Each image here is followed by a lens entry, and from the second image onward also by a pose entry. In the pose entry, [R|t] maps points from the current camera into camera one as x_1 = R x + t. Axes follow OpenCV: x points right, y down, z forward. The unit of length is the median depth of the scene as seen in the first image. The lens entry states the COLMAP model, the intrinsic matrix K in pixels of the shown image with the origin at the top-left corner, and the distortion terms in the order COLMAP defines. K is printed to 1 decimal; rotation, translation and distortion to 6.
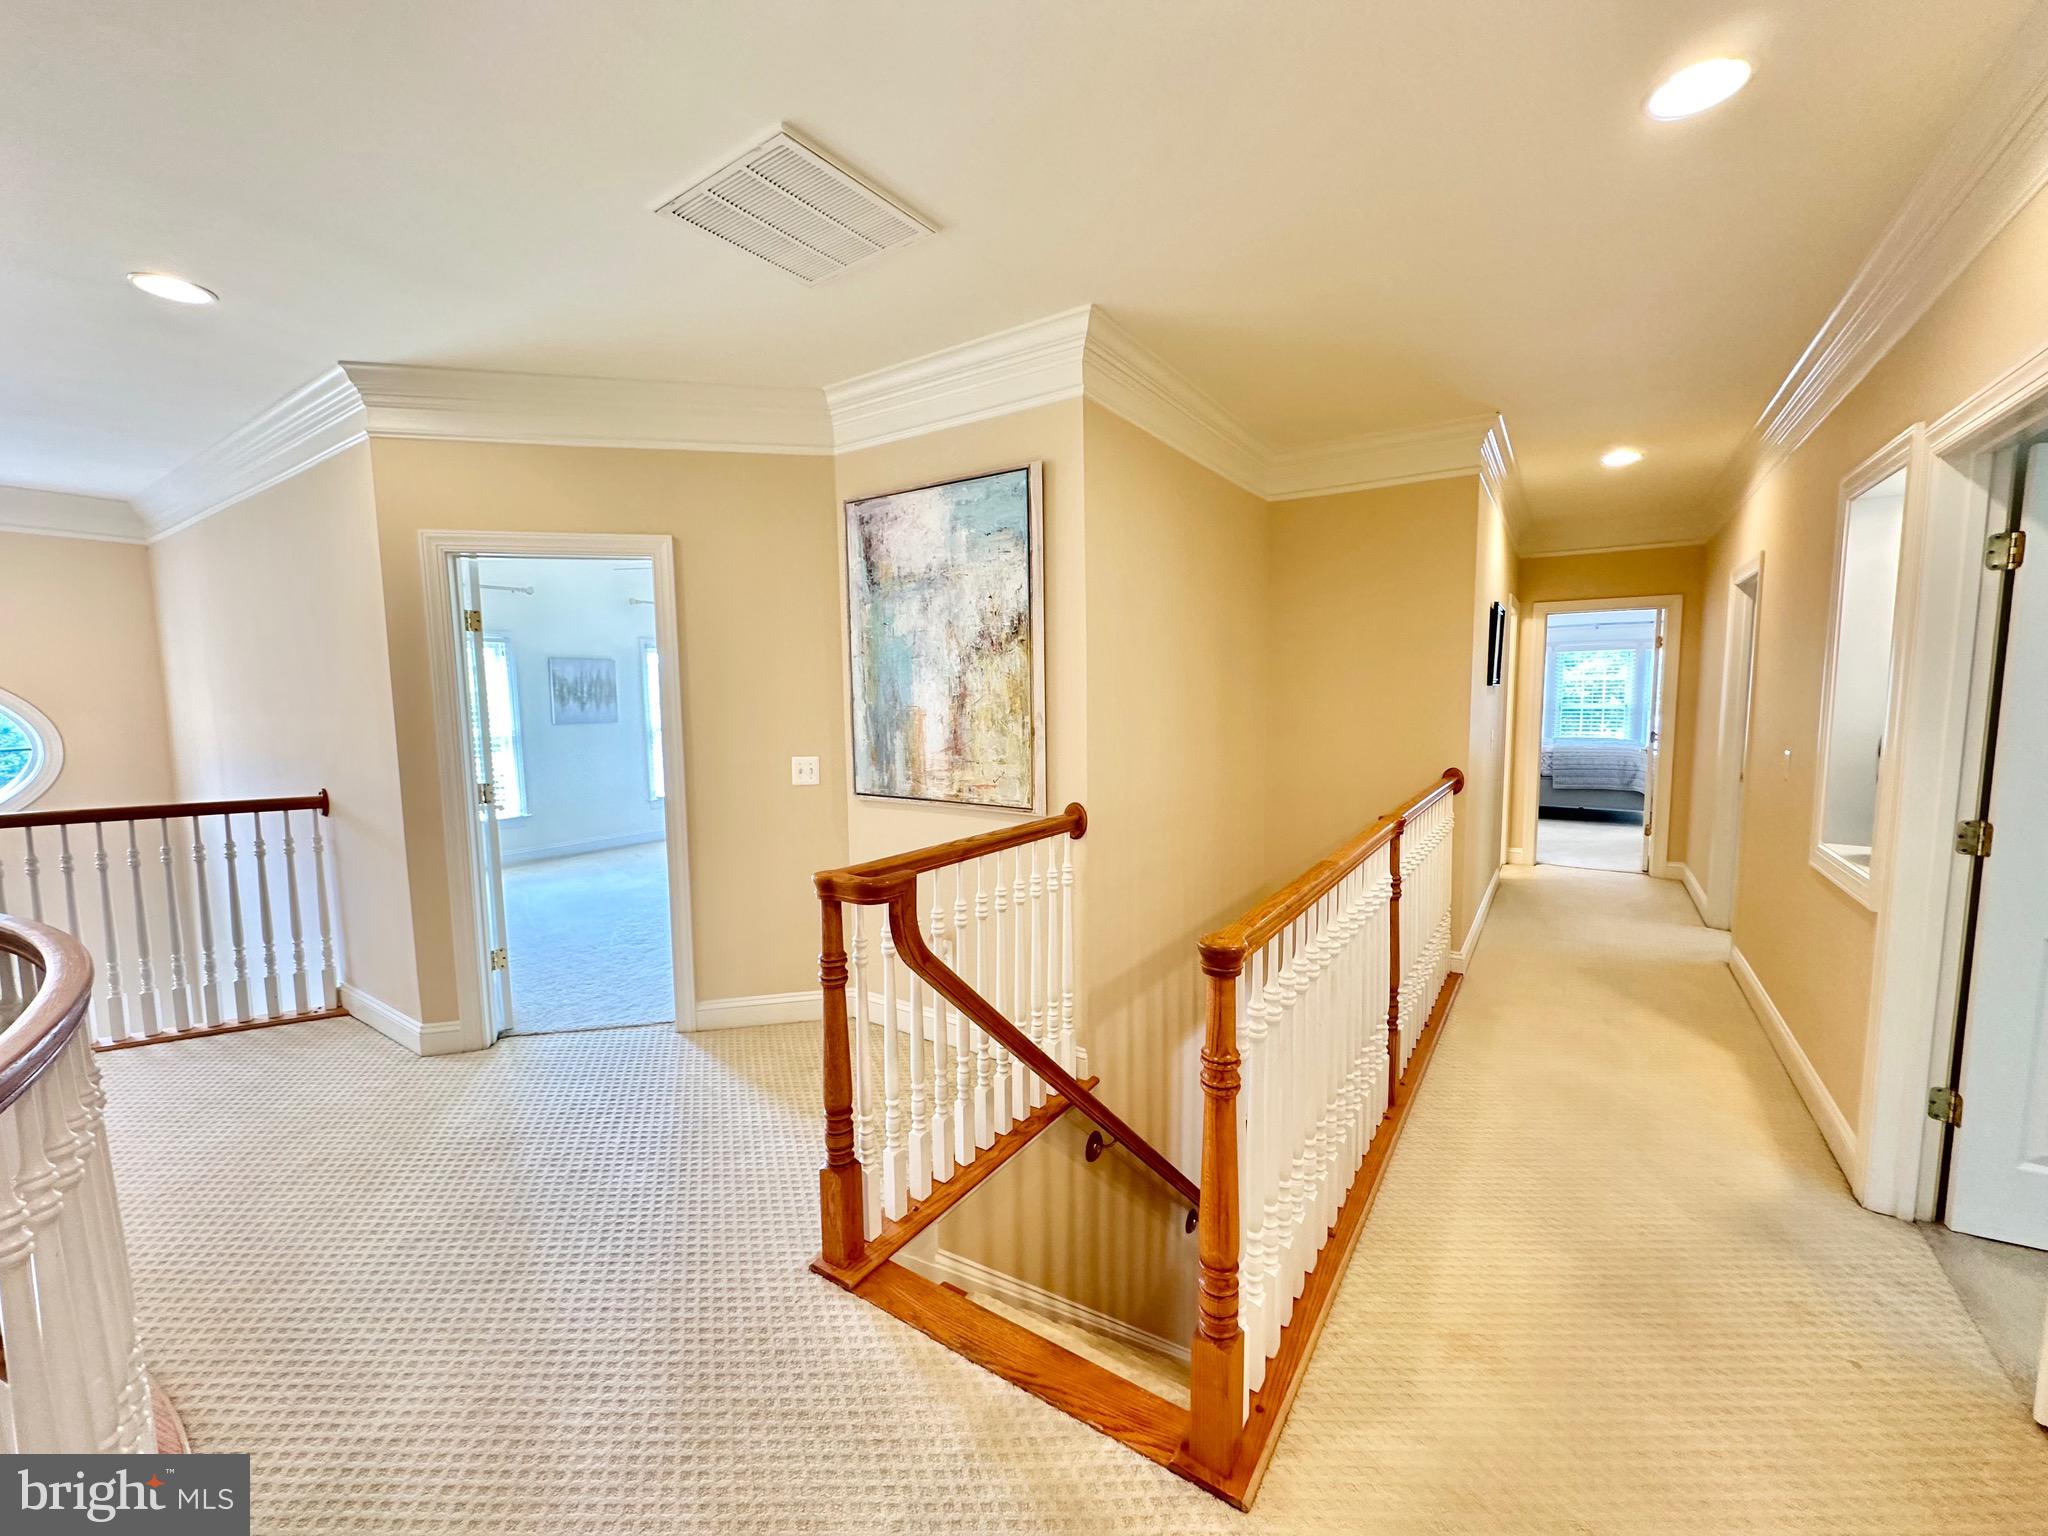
lens RADIAL K [[817.5, 0, 1020.4], [0, 817.5, 770.4], [0, 0, 1]] dist [-0.000961, -0.000041]
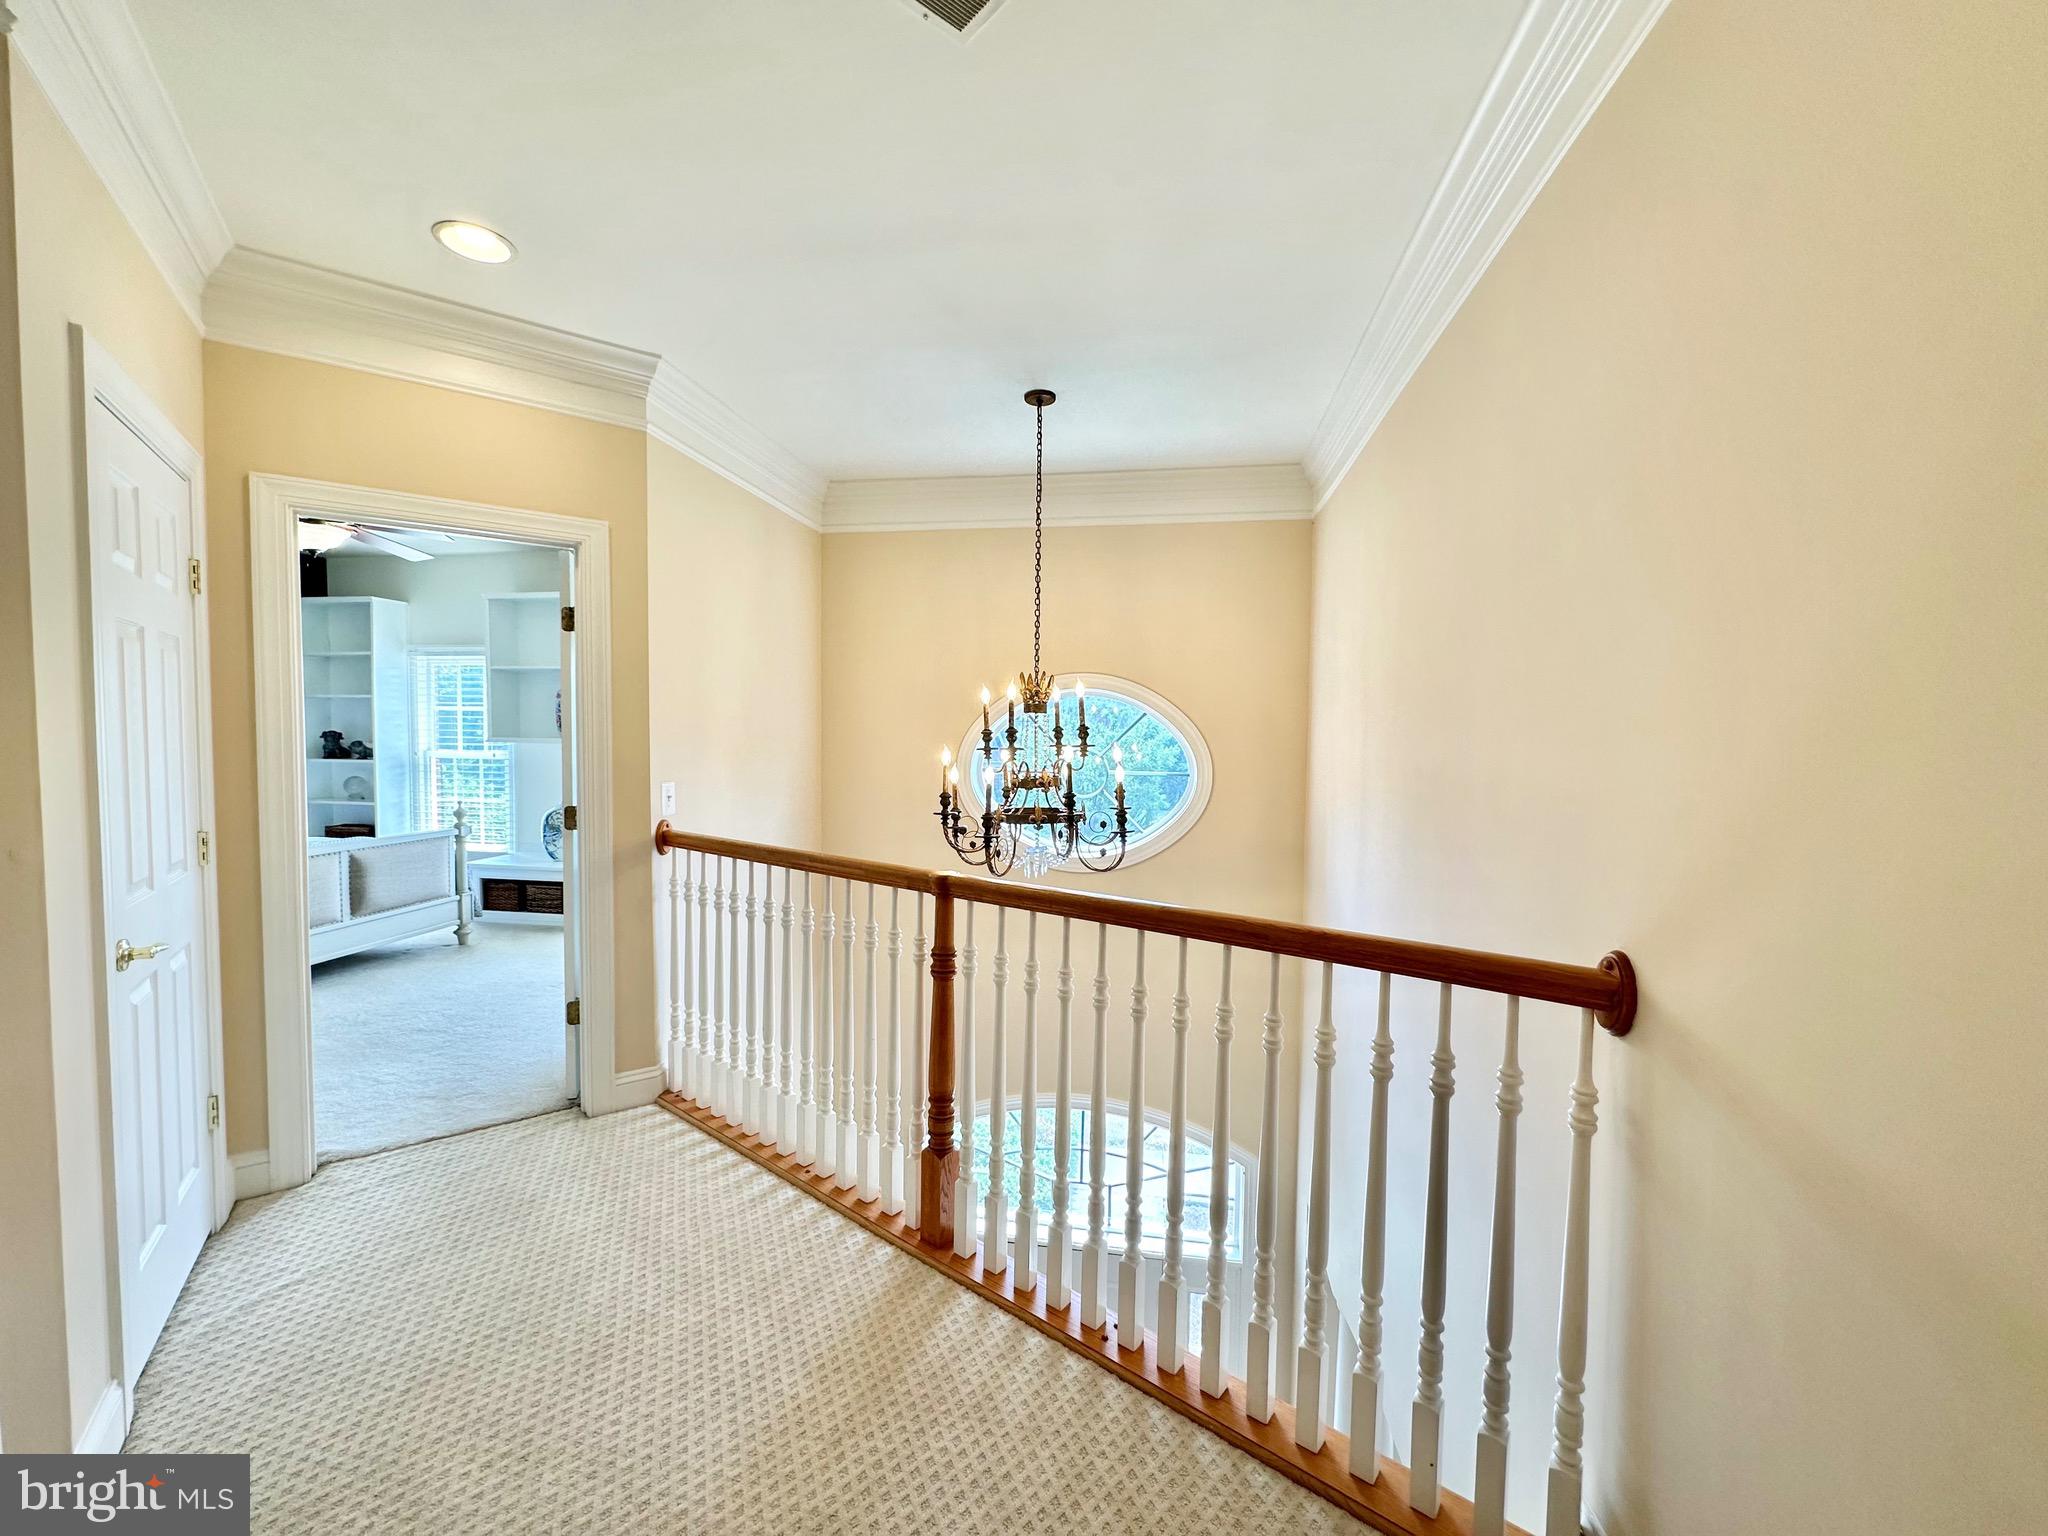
lens RADIAL K [[817.5, 0, 1022.5], [0, 817.5, 772.7], [0, 0, 1]] dist [-0.000961, -0.000041]
pose [[0.414543, 0.059780, -0.908064, -0.665114], [-0.103737, 0.994440, 0.018108, -0.033739], [0.904098, 0.086693, 0.418439, 0.639162]]
